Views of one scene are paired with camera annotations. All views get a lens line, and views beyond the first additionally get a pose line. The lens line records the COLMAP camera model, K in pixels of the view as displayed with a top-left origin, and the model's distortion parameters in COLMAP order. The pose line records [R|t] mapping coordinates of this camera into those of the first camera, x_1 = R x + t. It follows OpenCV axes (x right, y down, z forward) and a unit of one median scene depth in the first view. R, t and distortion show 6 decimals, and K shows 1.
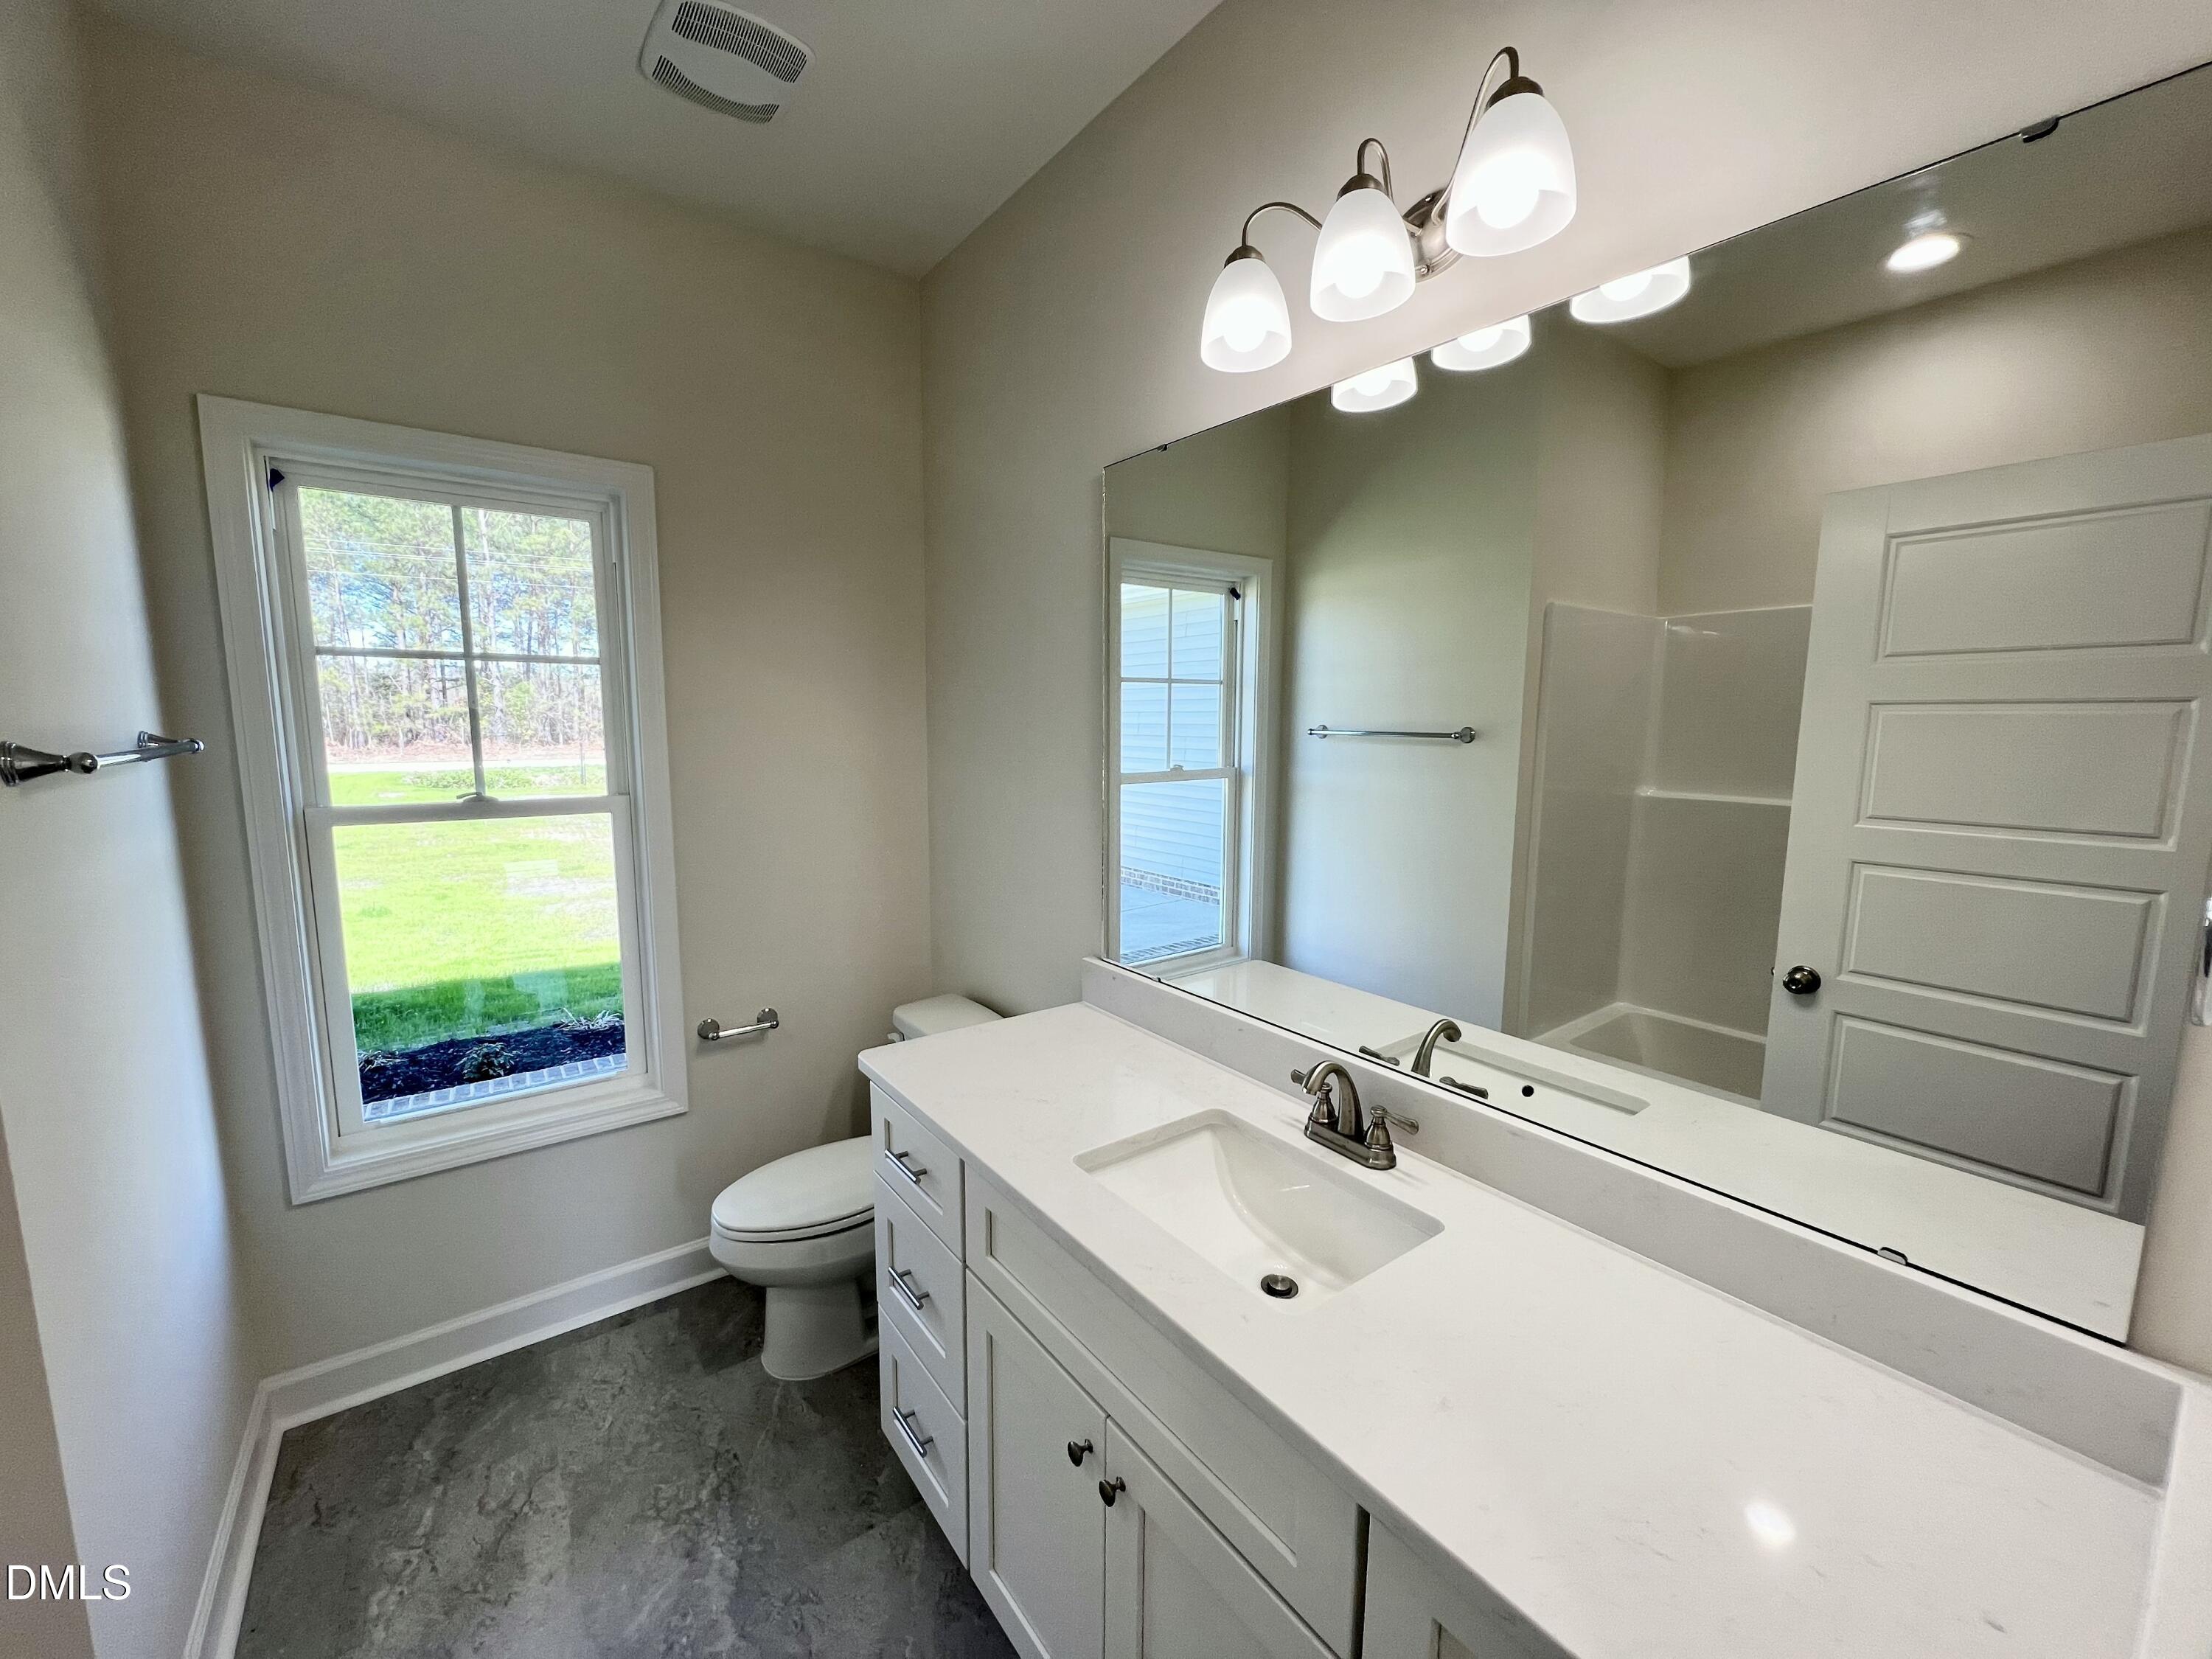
lens RADIAL K [[880.6, 0, 1102.7], [0, 880.6, 833.9], [0, 0, 1]] dist [-0.001481, 0.000028]
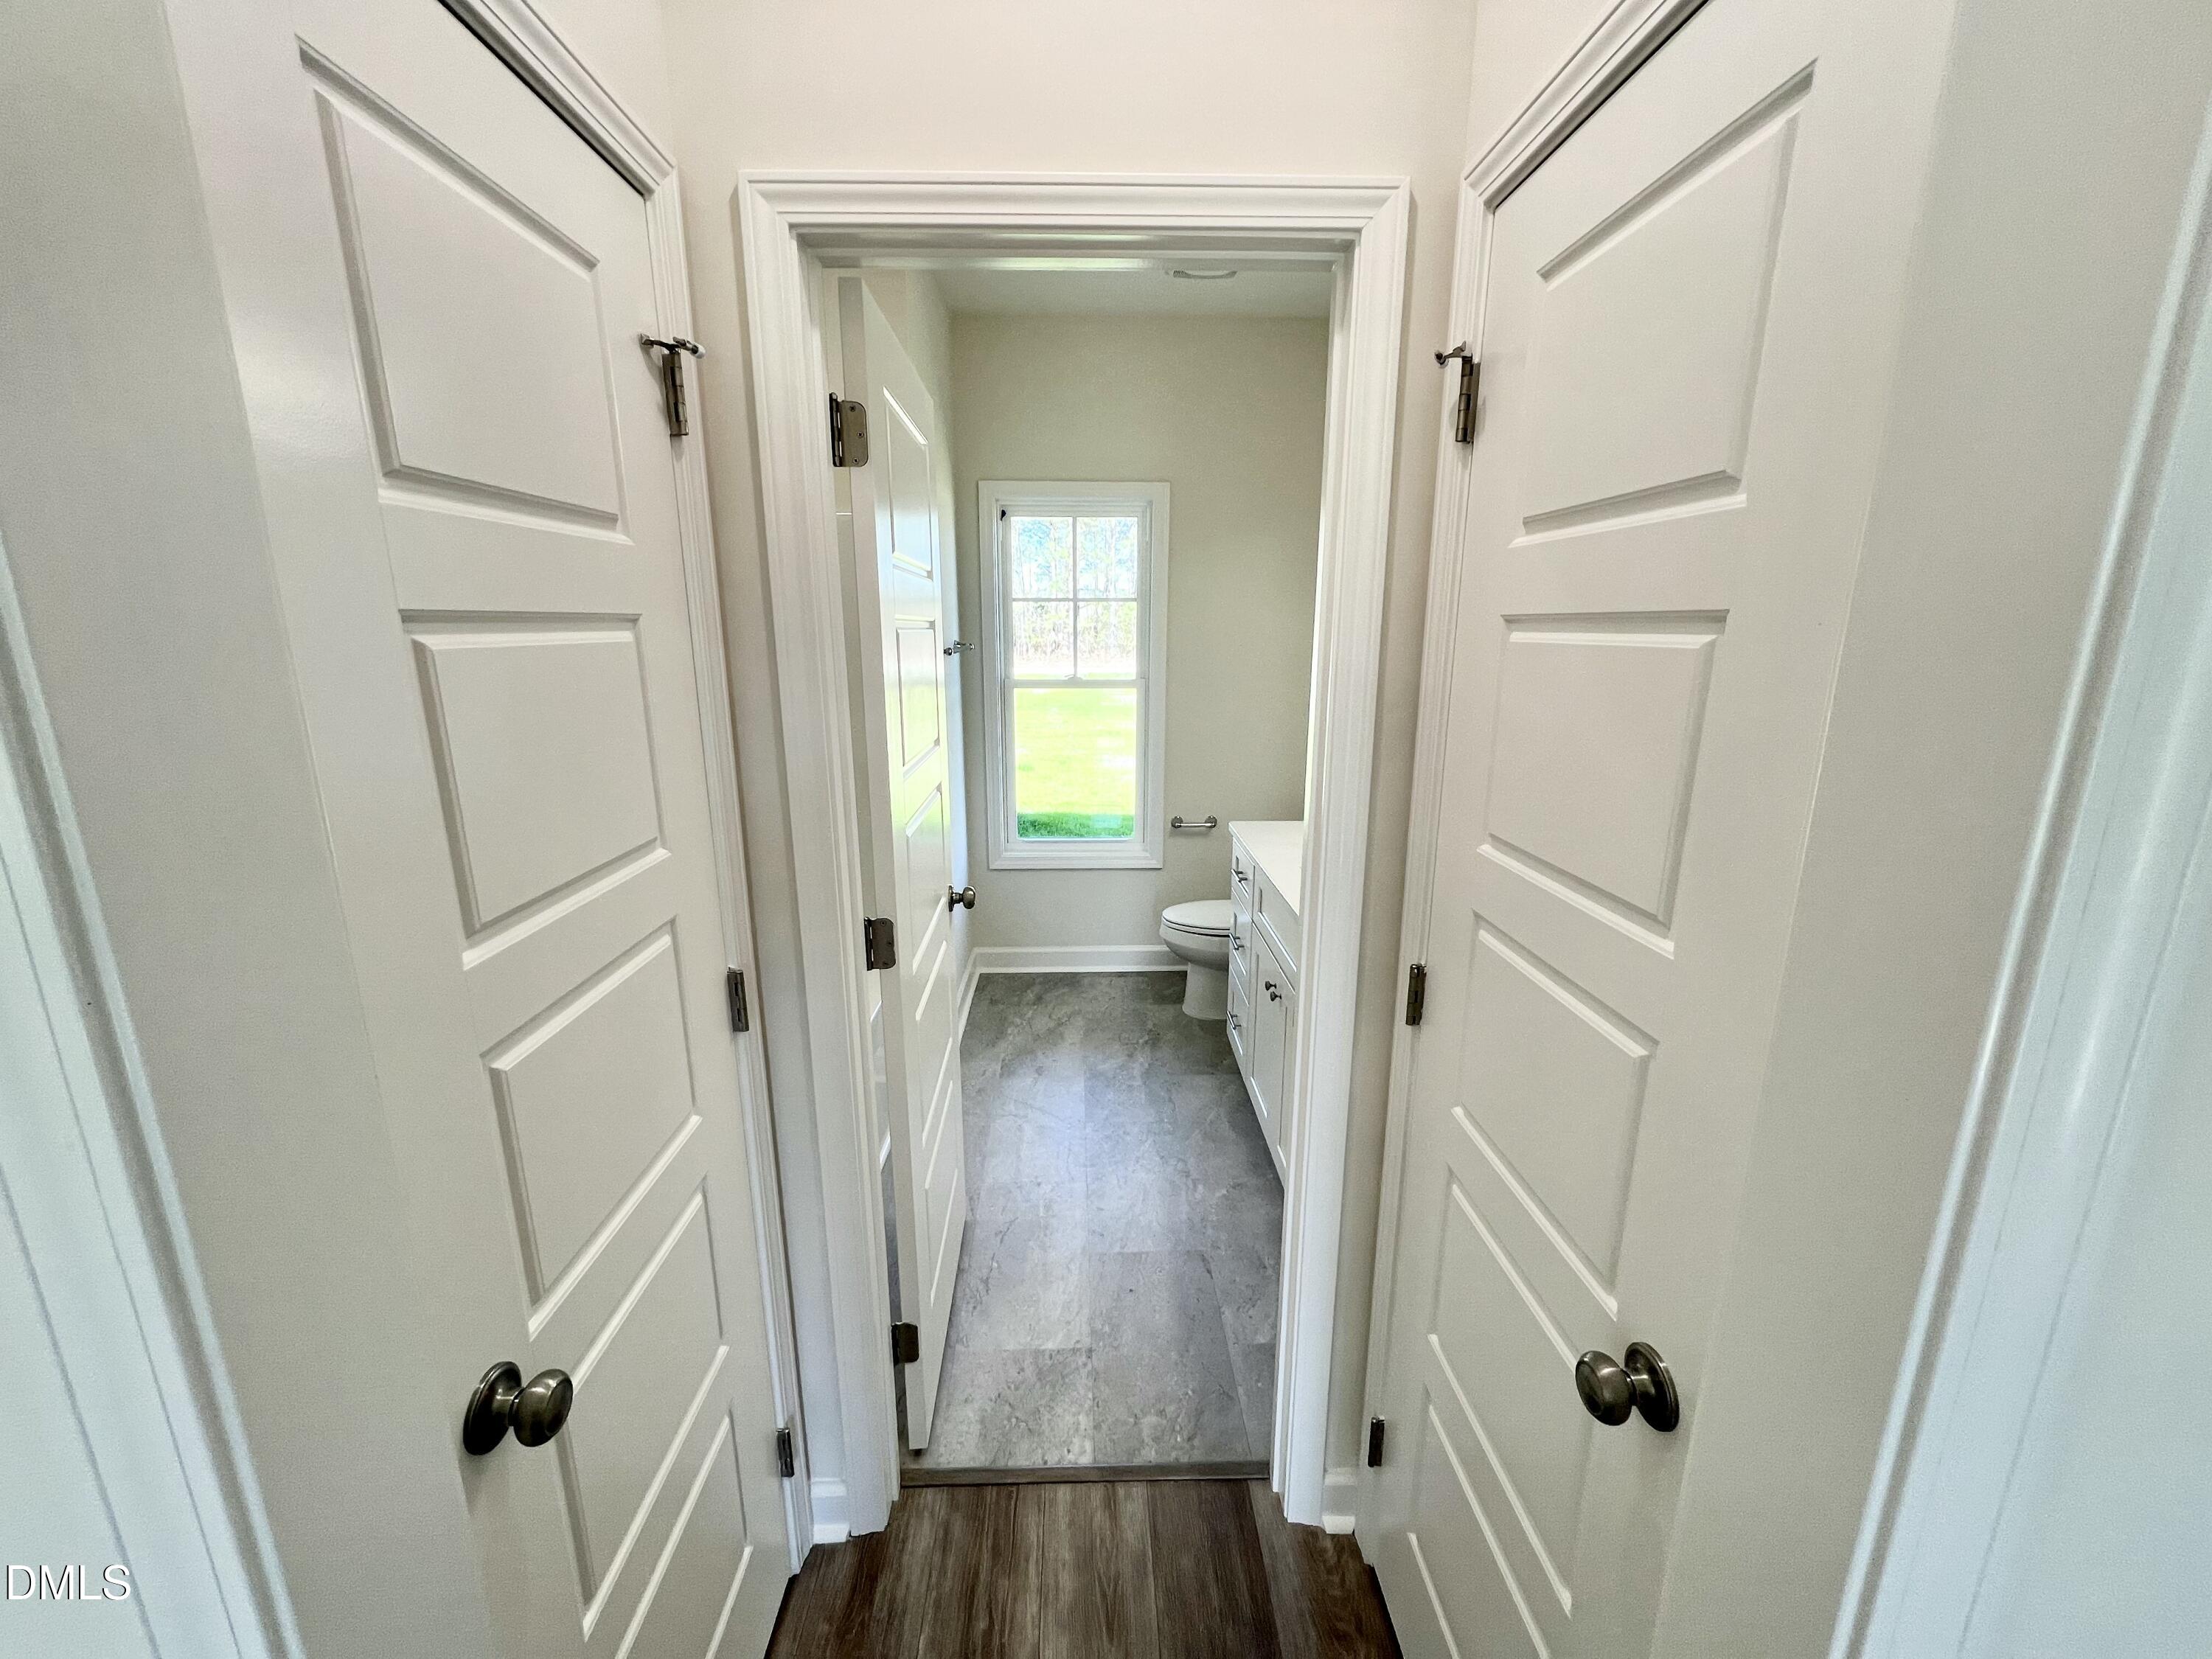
lens RADIAL K [[880.6, 0, 1102.7], [0, 880.6, 833.9], [0, 0, 1]] dist [-0.001481, 0.000028]
pose [[0.819336, 0.124238, -0.559691, 0.447586], [-0.069732, 0.990585, 0.117806, 0.066884], [0.569057, -0.057495, 0.820285, -0.541995]]
